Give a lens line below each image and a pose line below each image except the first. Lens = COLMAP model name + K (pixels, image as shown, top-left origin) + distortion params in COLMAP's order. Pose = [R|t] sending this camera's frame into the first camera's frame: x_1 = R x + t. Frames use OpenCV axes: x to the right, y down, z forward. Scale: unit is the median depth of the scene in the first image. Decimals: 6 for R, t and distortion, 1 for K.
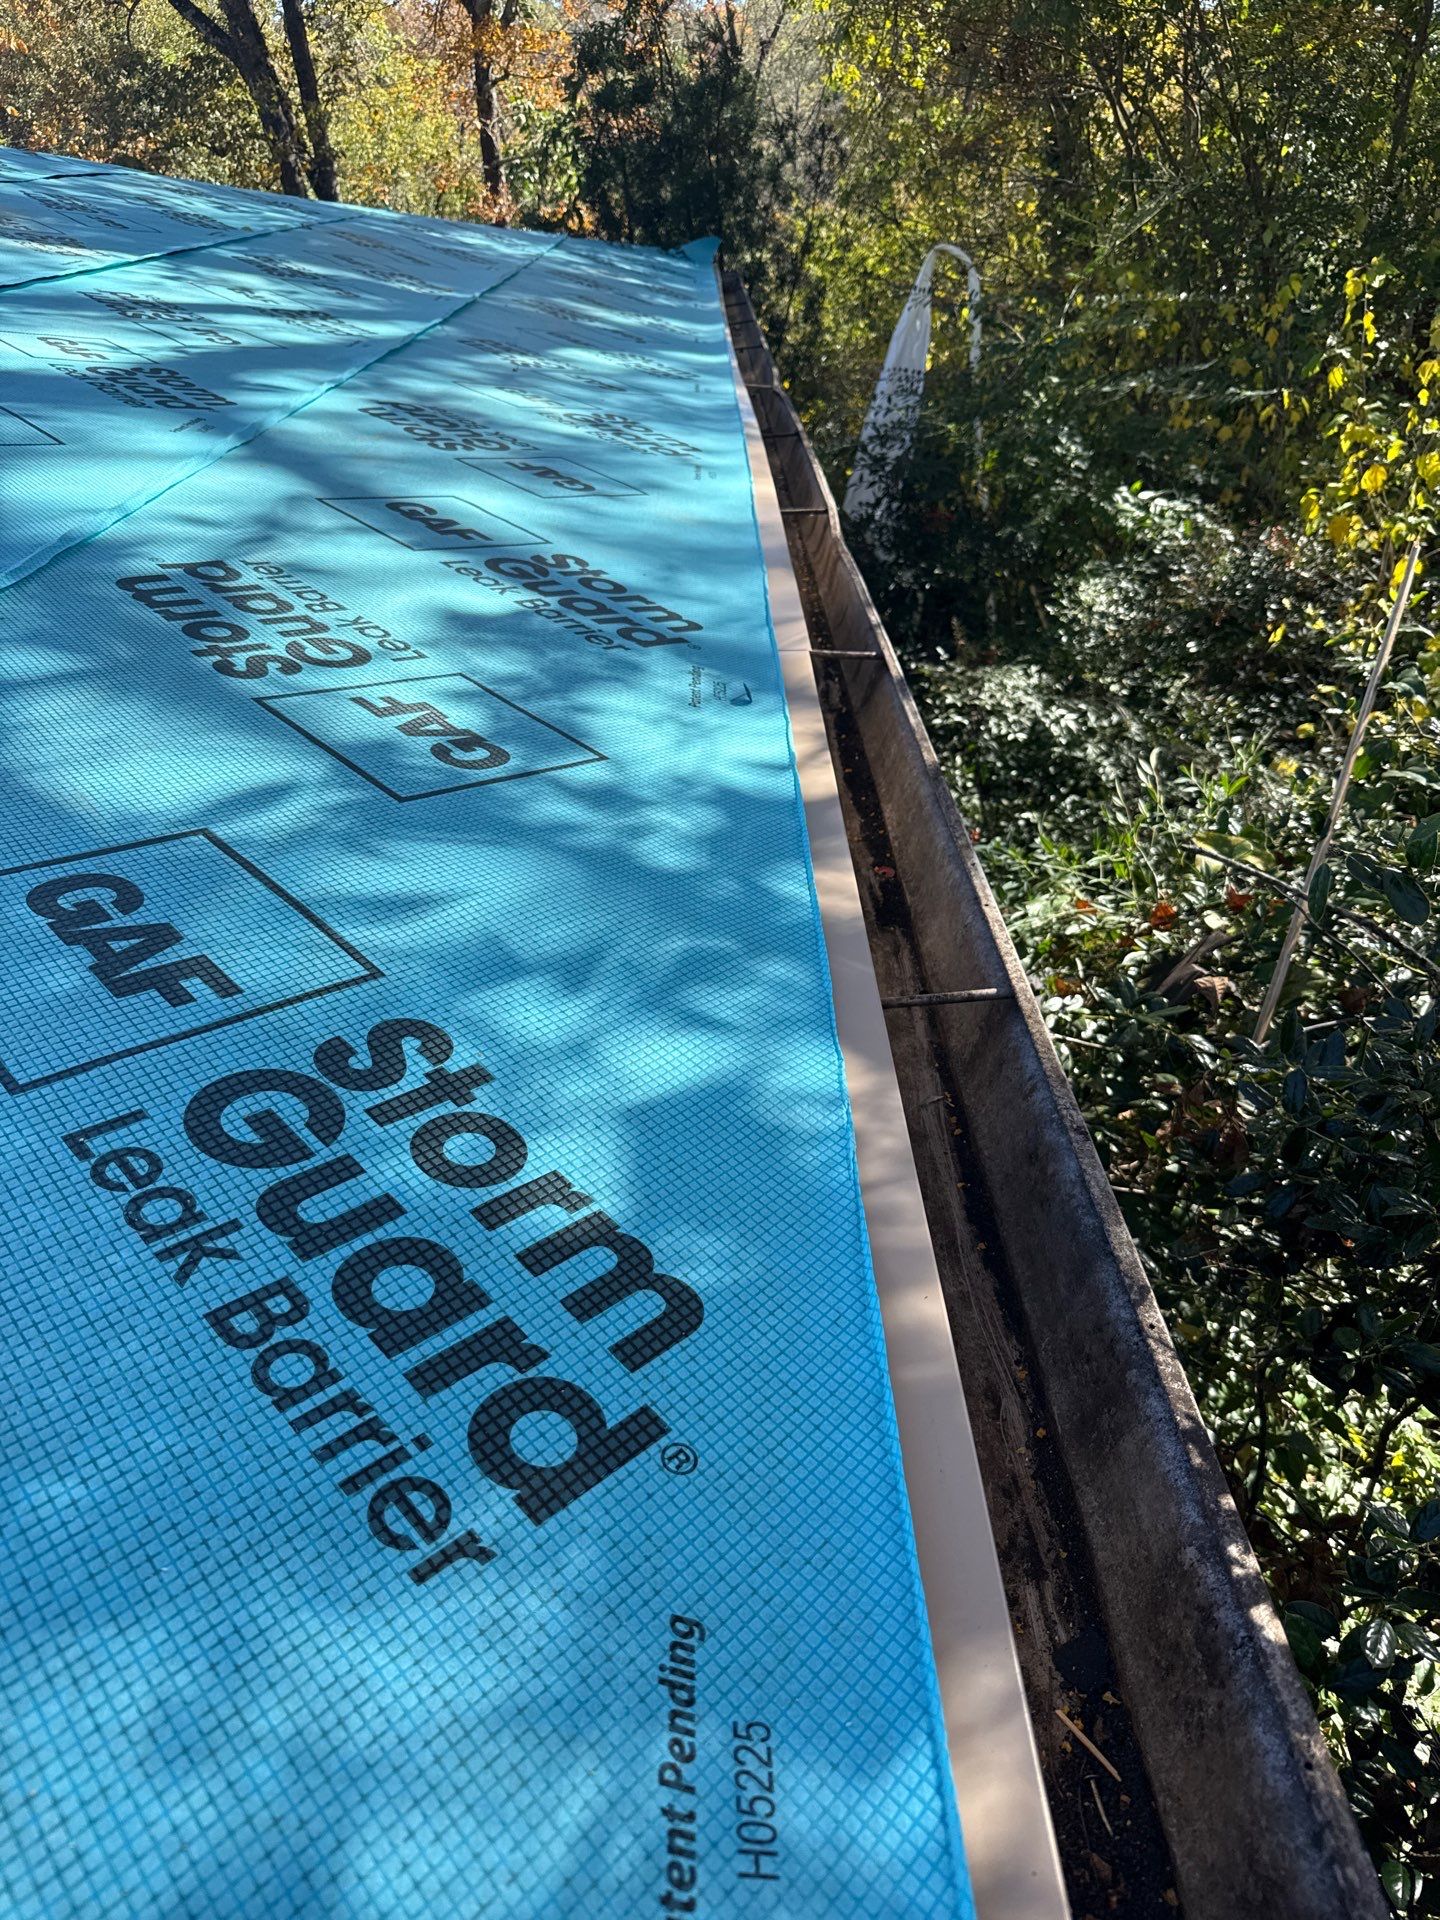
lens RADIAL K [[1411.8, 0, 719.7], [0, 1411.8, 1014.3], [0, 0, 1]] dist [-0.002169, -0.019513]
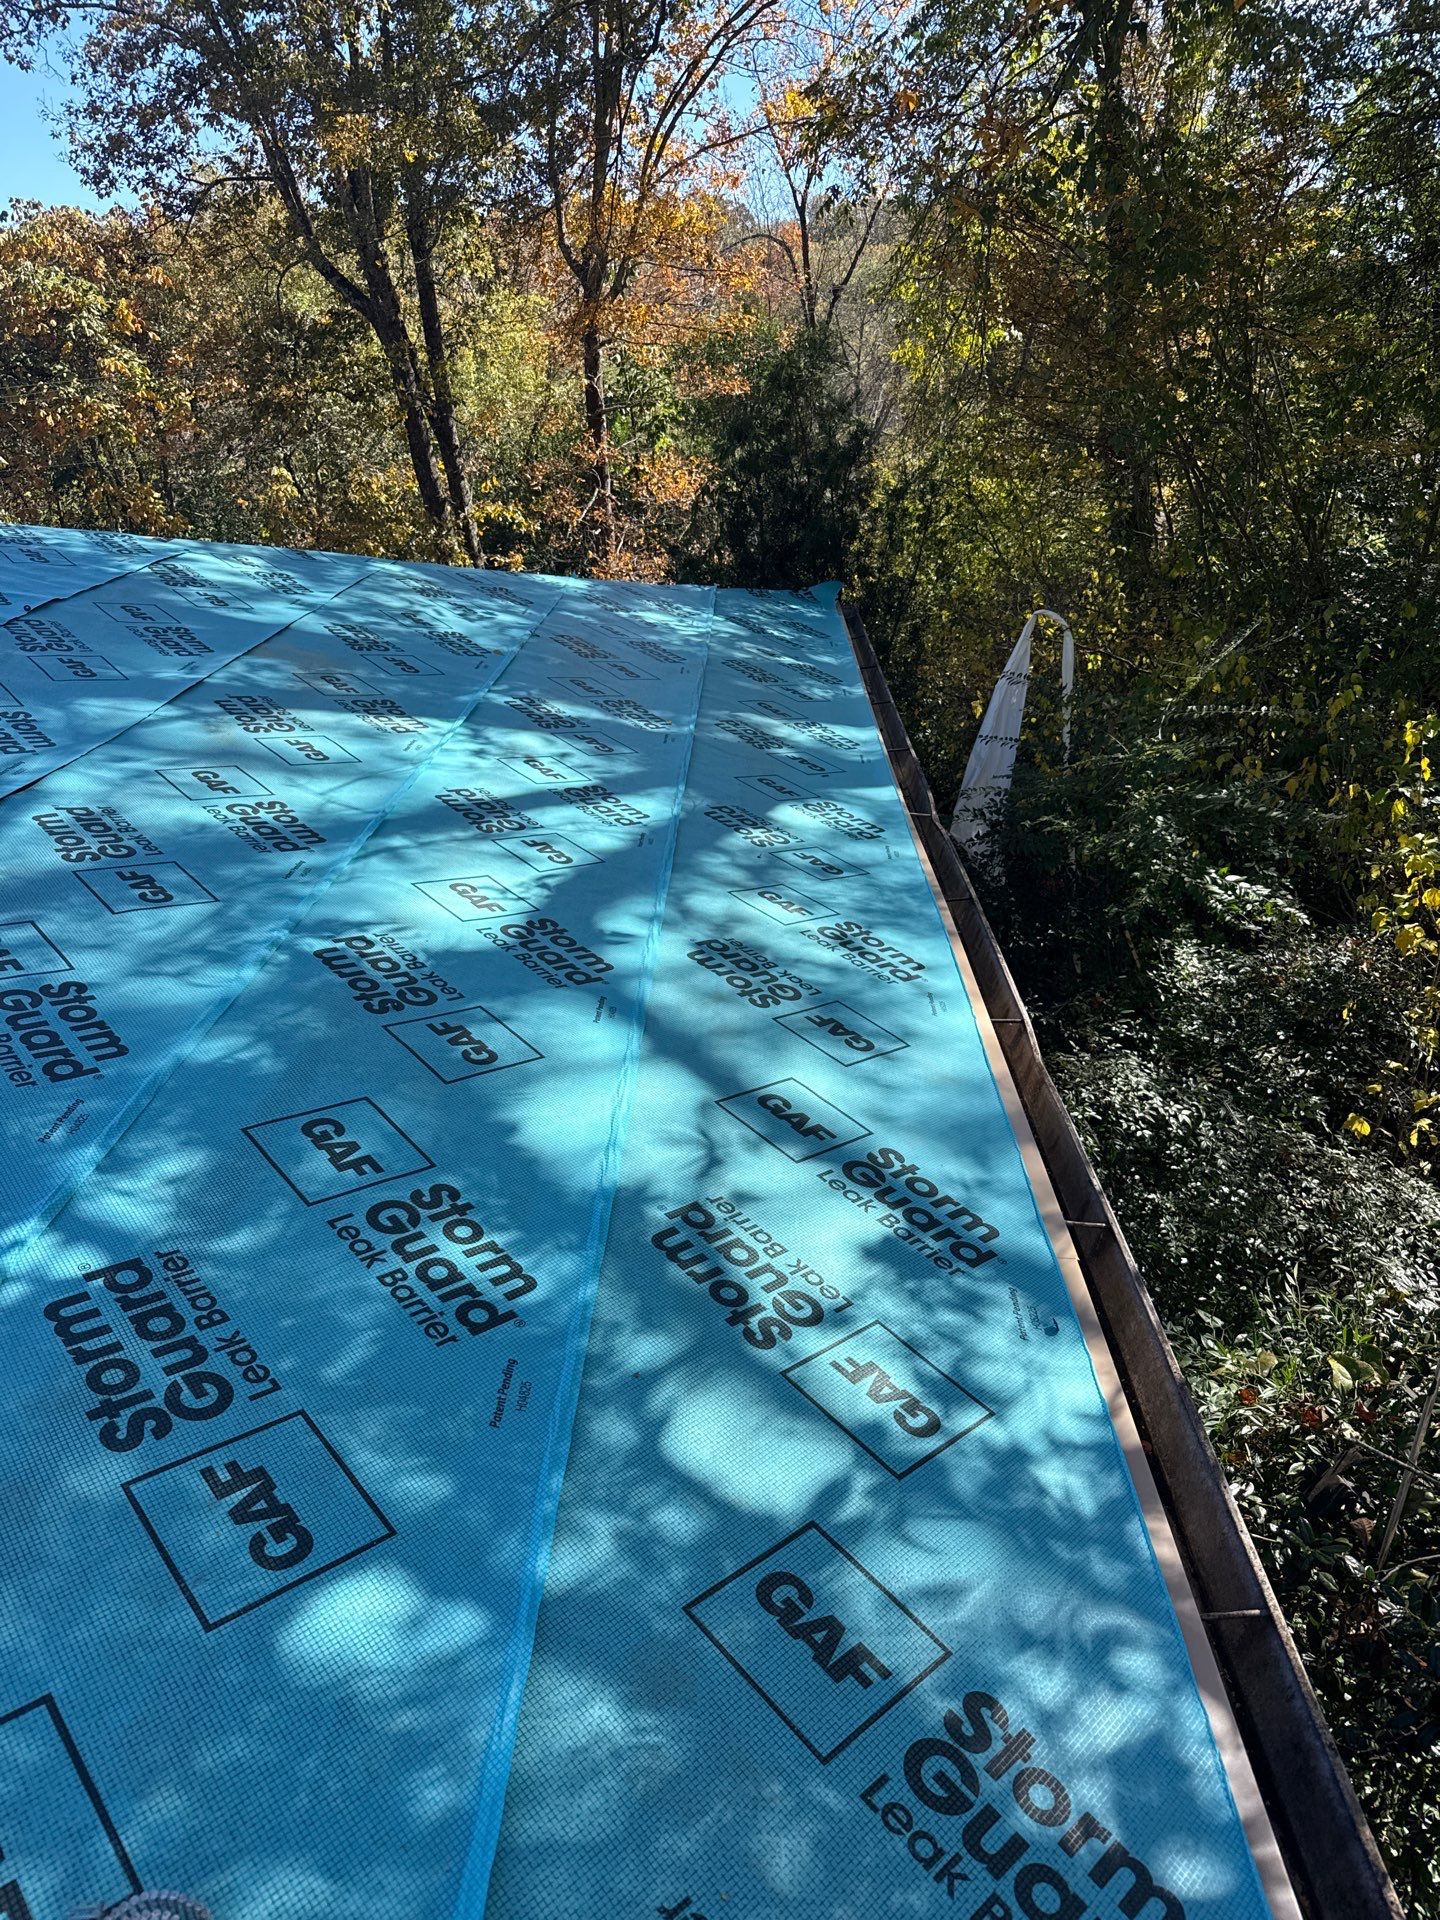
lens RADIAL K [[1406.3, 0, 713.9], [0, 1406.3, 963.6], [0, 0, 1]] dist [0.061755, -0.071275]
pose [[0.999154, 0.031951, -0.025895, -0.119291], [-0.035057, 0.990893, -0.130010, -0.149713], [0.021505, 0.130808, 0.991174, -0.216662]]
